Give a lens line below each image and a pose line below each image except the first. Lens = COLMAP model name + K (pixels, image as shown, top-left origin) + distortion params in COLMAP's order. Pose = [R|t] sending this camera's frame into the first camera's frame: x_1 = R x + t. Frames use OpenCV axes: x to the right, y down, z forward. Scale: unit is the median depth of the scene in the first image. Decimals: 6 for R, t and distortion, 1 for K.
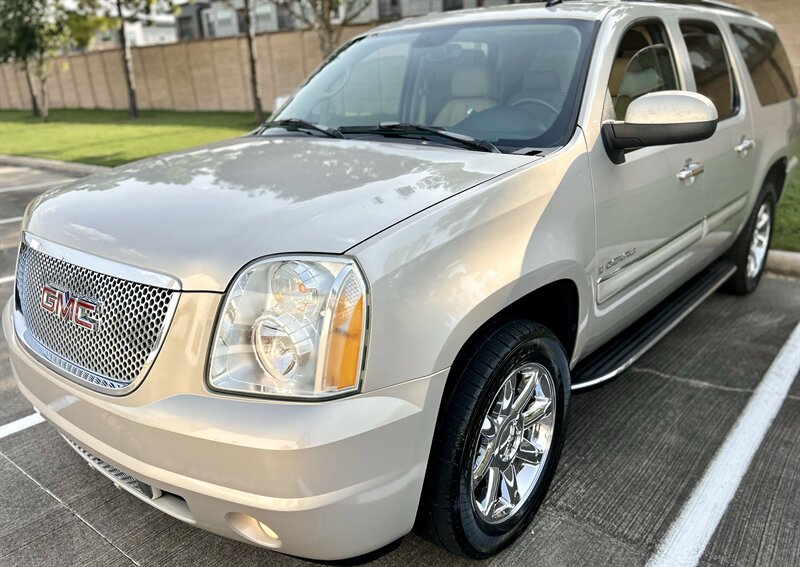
lens RADIAL K [[644.7, 0, 385.3], [0, 644.7, 331.3], [0, 0, 1]] dist [0.024960, -0.028261]
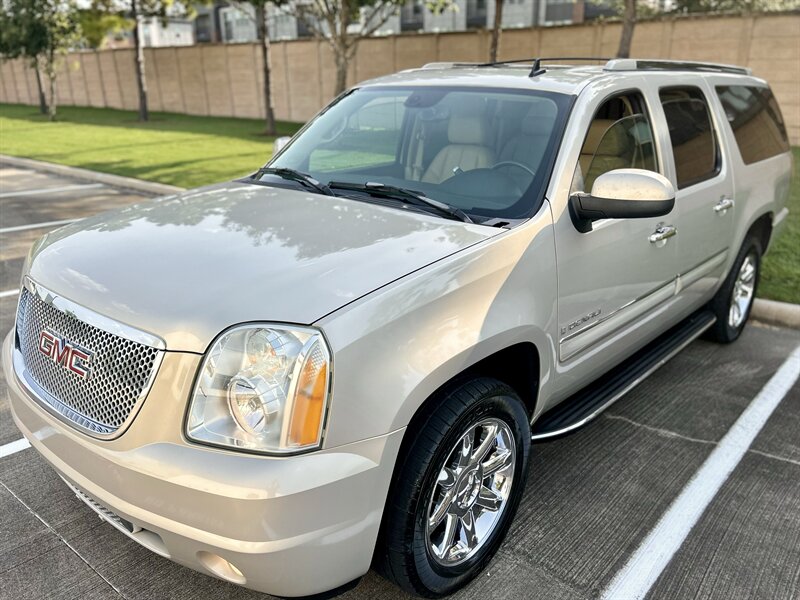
lens RADIAL K [[670.9, 0, 403.7], [0, 670.9, 334.2], [0, 0, 1]] dist [0.025770, -0.033371]
pose [[0.999084, 0.041876, 0.008776, 0.055362], [-0.041760, 0.999042, -0.013082, -0.060975], [-0.009316, 0.012704, 0.999876, -0.109413]]
